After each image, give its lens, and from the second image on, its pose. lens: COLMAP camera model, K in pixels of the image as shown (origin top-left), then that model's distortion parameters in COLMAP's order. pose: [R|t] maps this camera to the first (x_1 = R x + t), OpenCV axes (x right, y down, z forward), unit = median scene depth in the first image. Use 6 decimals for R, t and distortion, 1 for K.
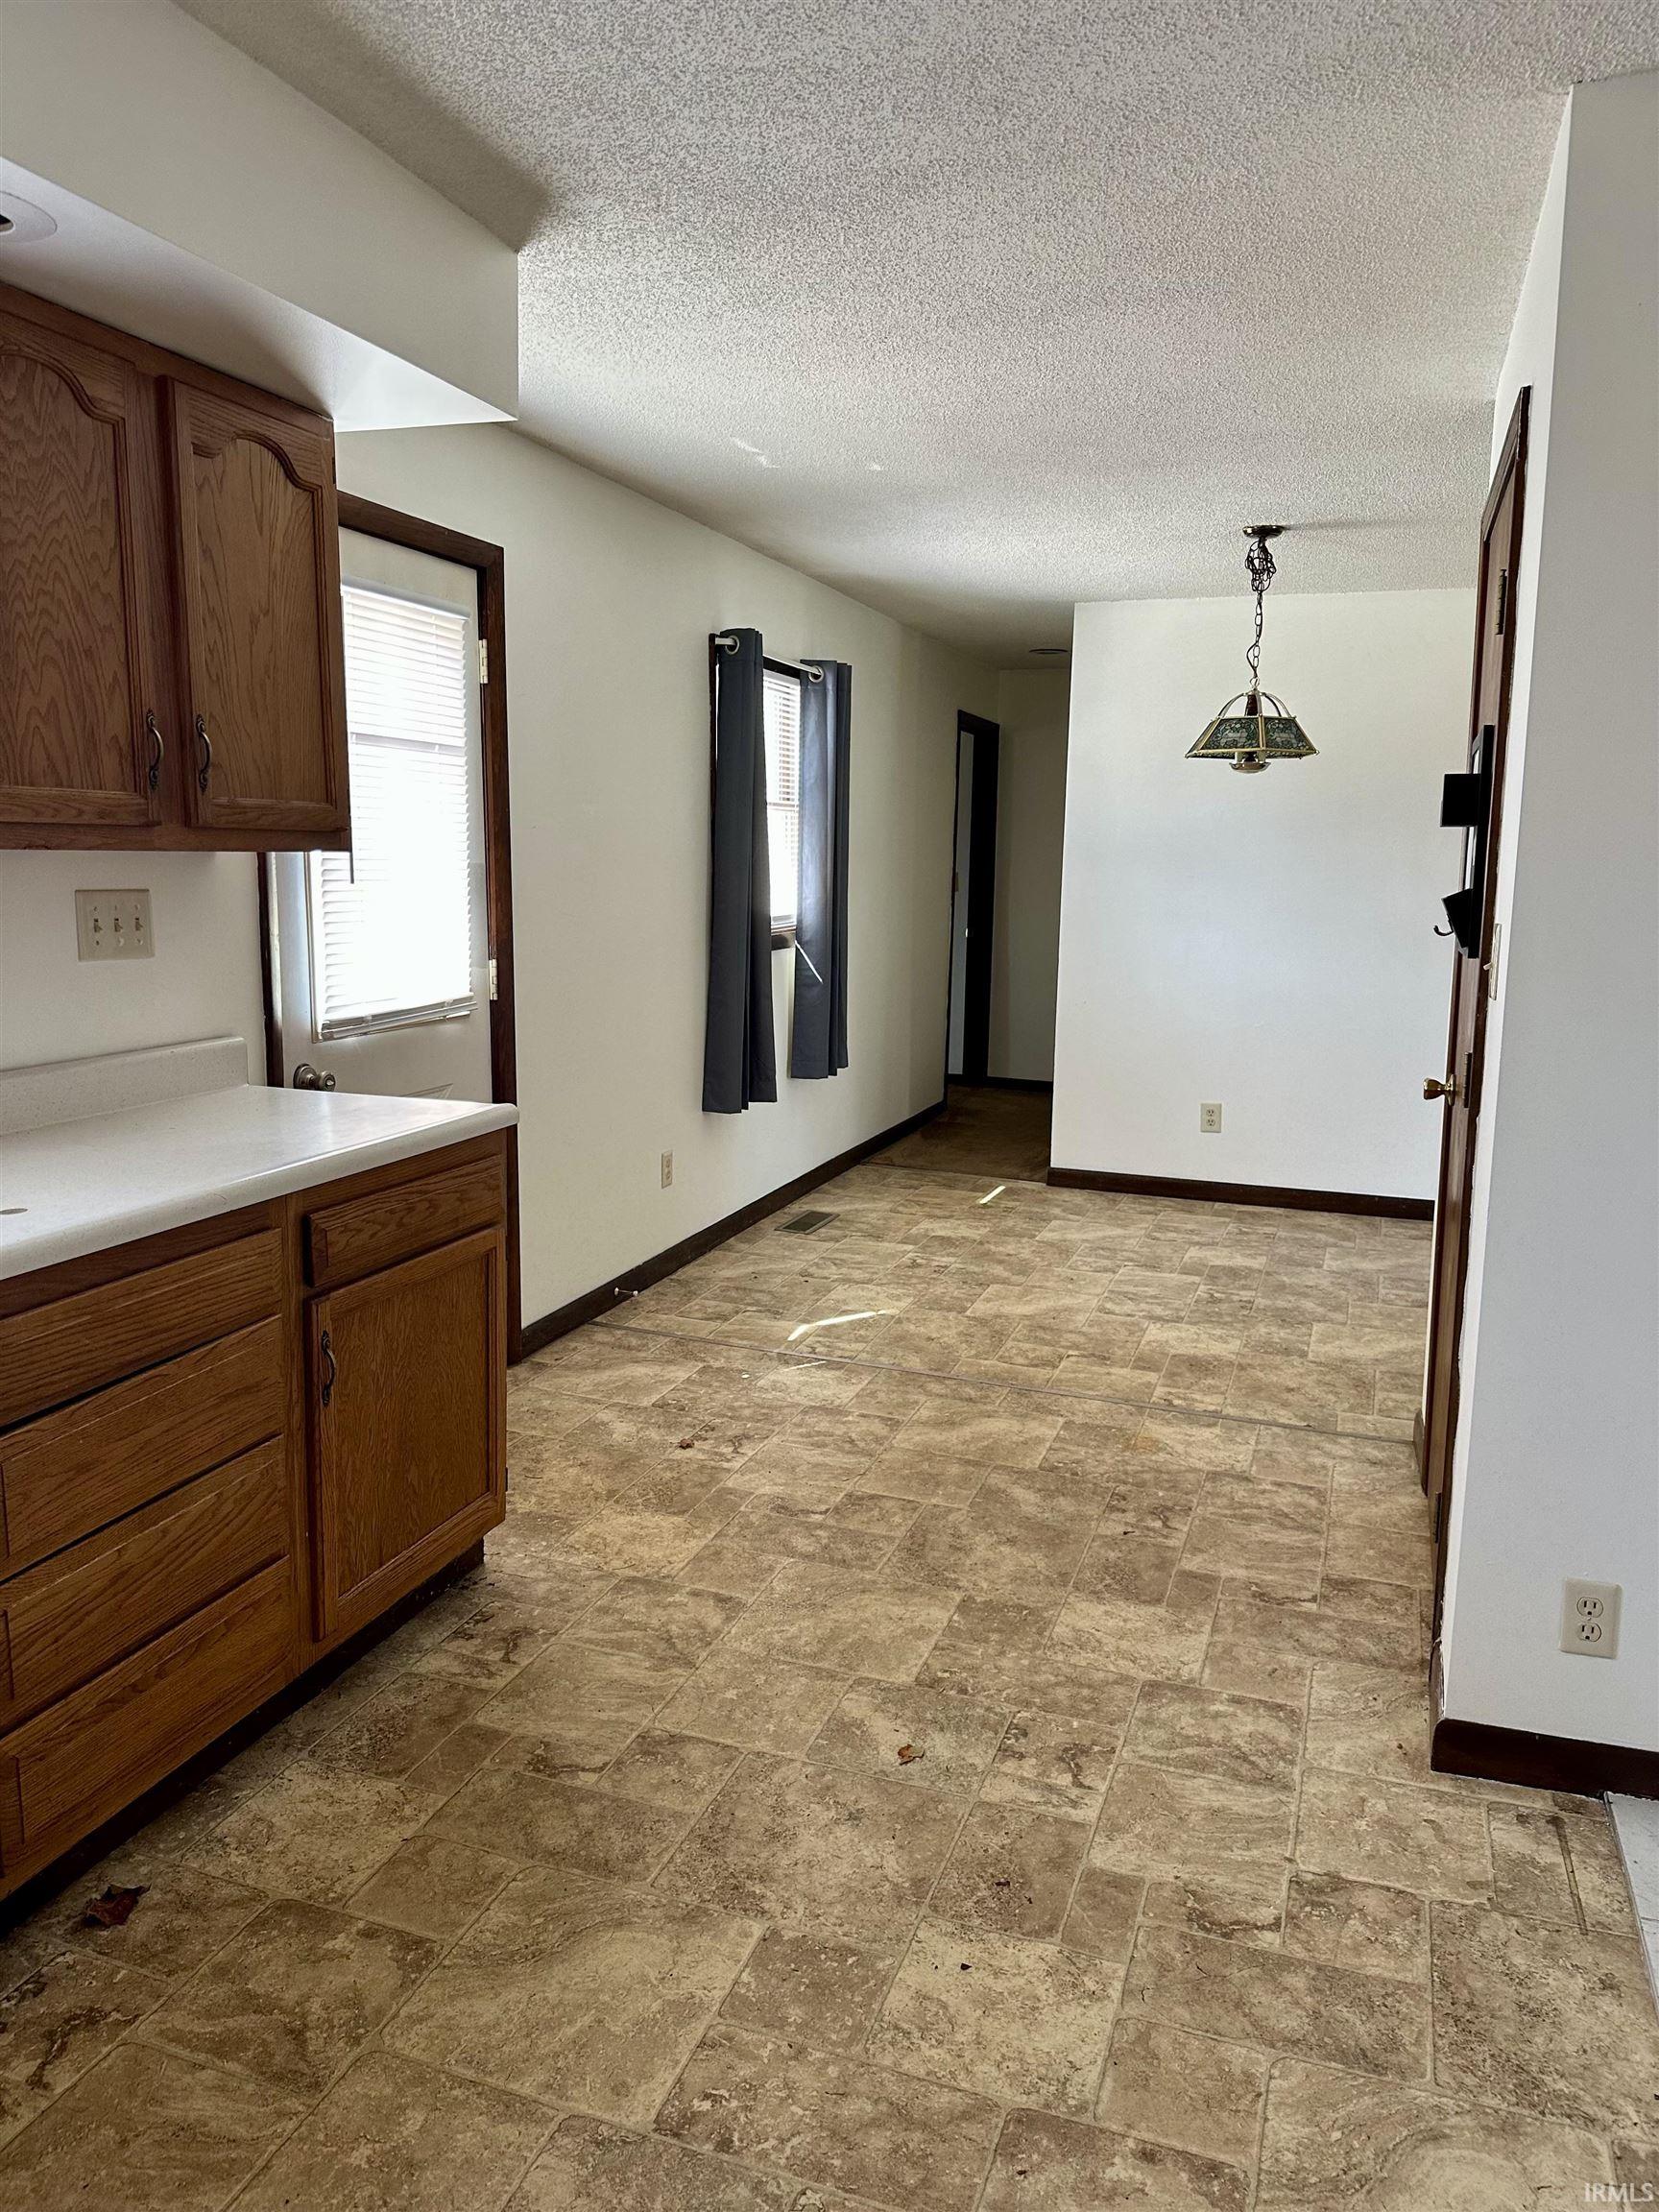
lens RADIAL K [[1522.1, 0, 810.8], [0, 1522.1, 1087.5], [0, 0, 1]] dist [0.019034, -0.042862]
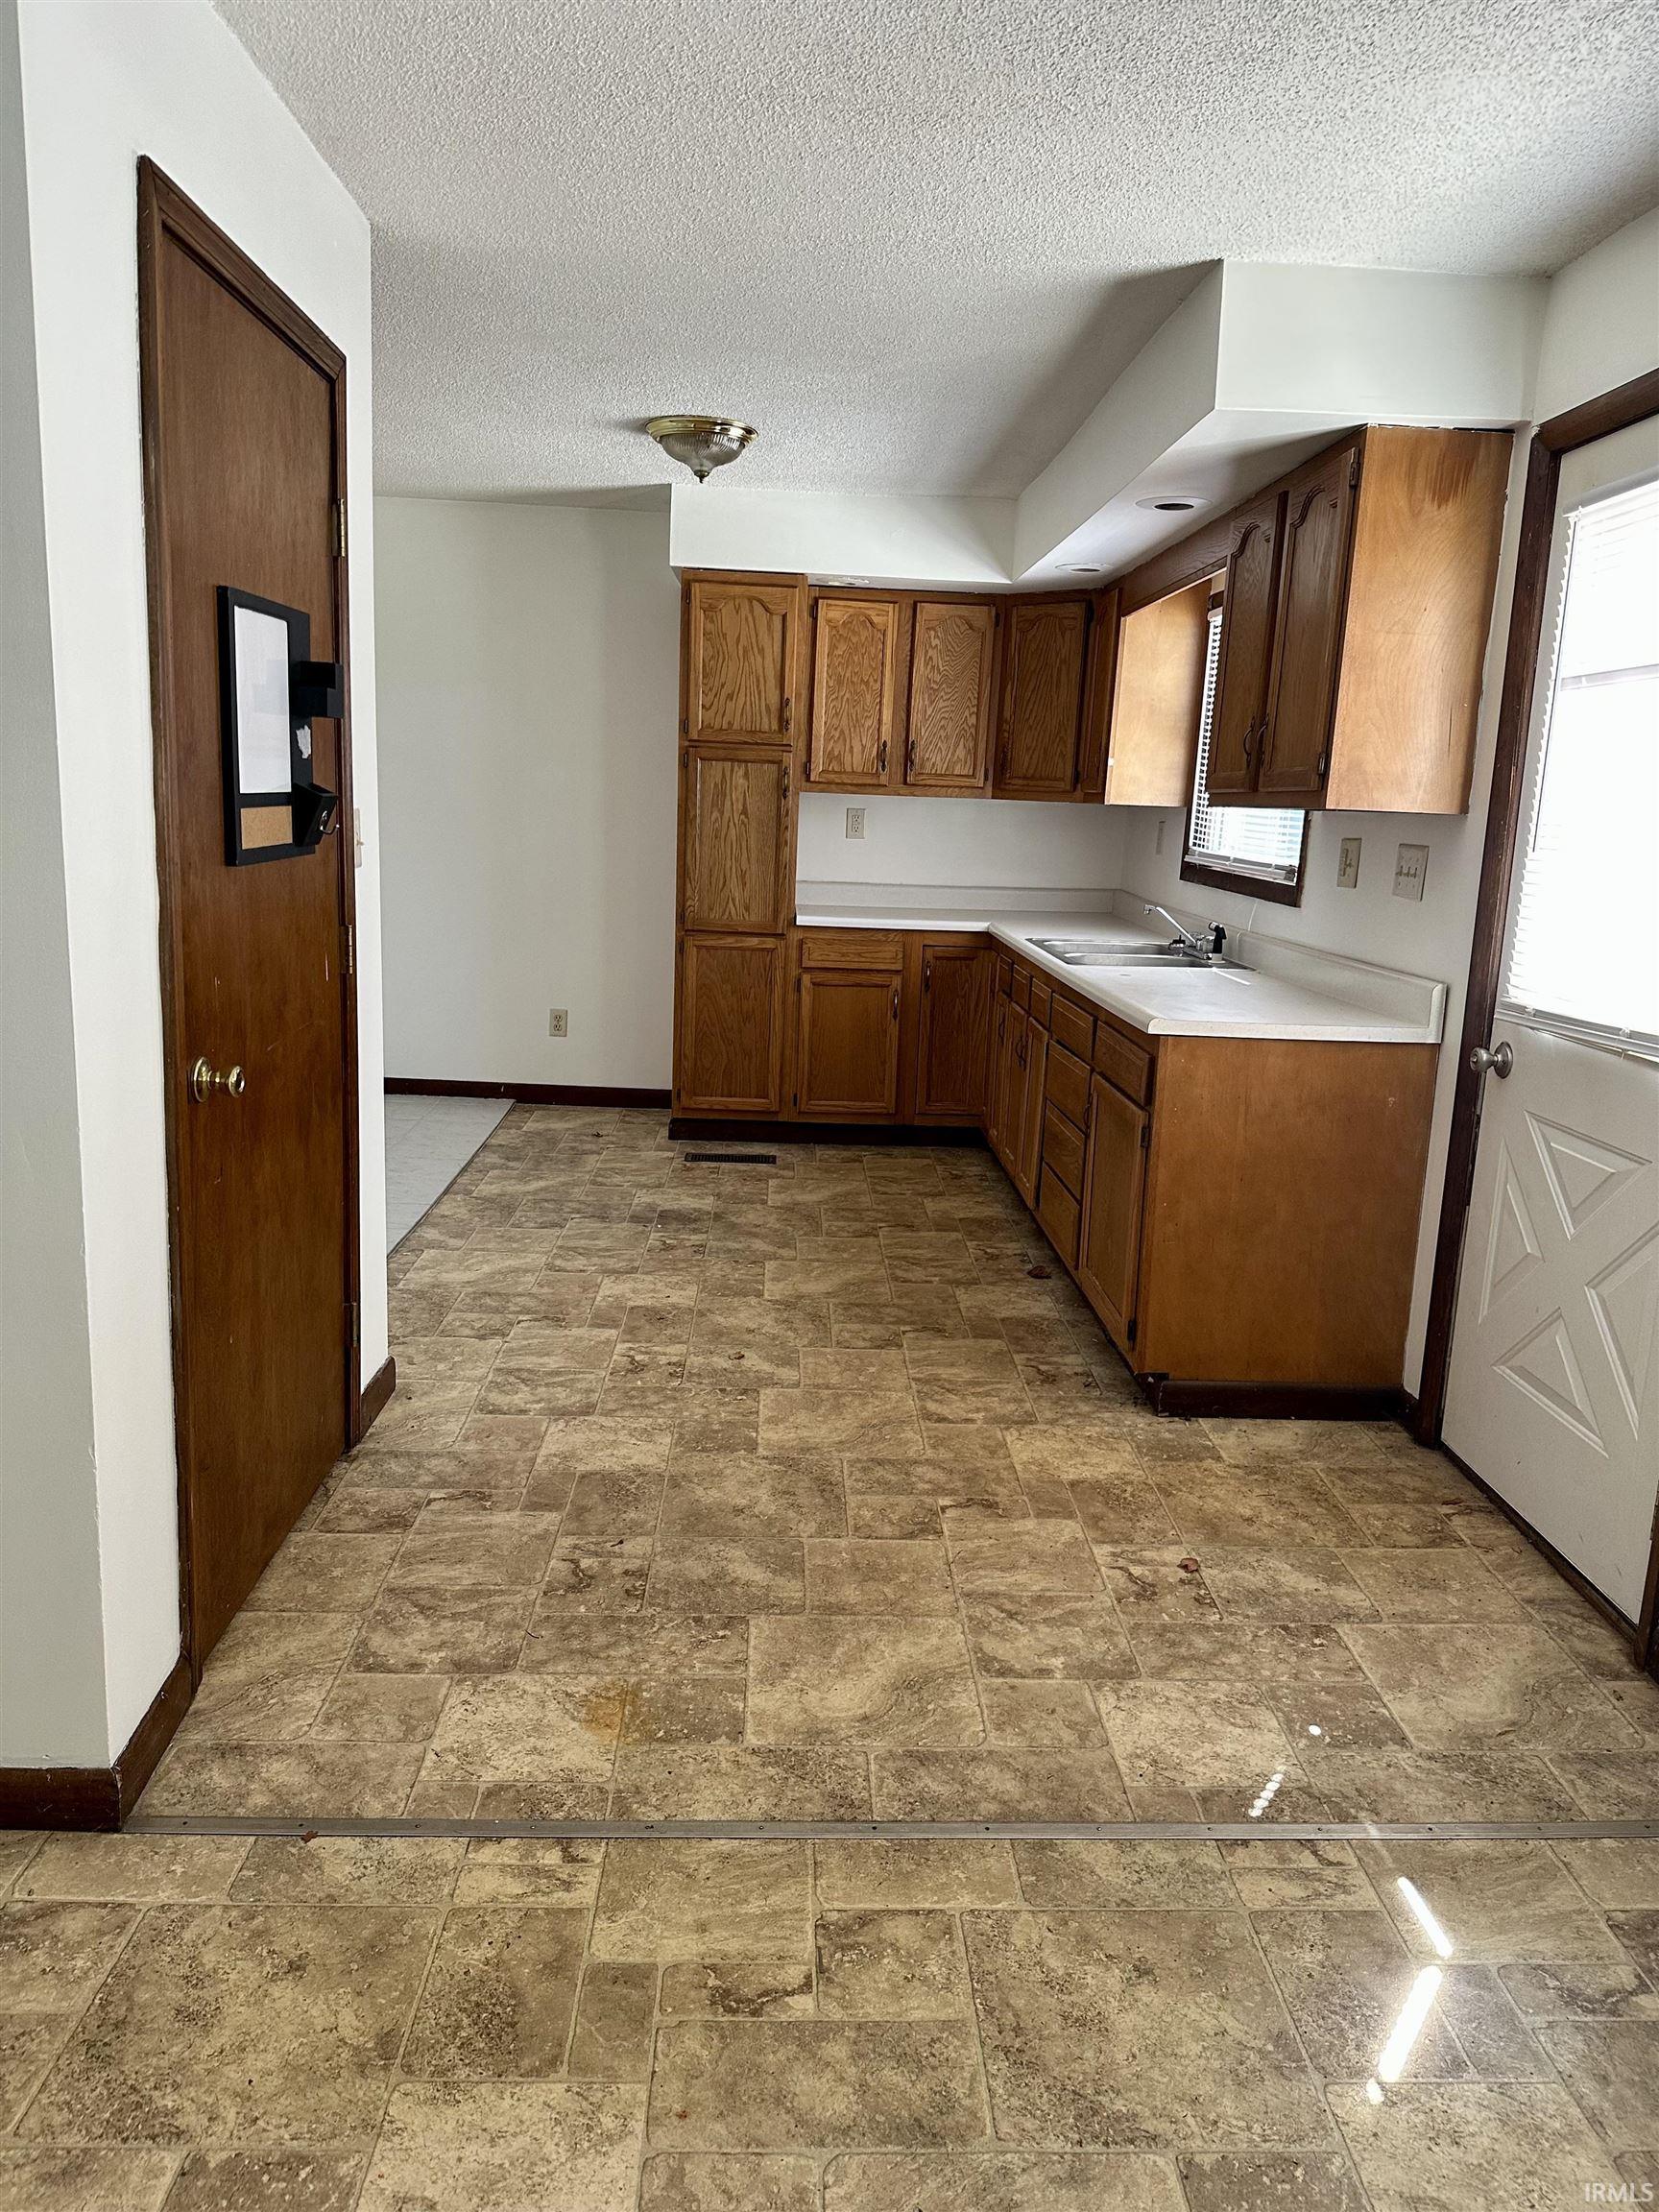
lens RADIAL K [[1522.1, 0, 837.3], [0, 1522.1, 1105.4], [0, 0, 1]] dist [0.019034, -0.042862]
pose [[-0.922332, 0.023626, -0.385674, 0.419085], [-0.111309, 0.939572, 0.323751, -0.240998], [0.370018, 0.341535, -0.863968, 1.697474]]
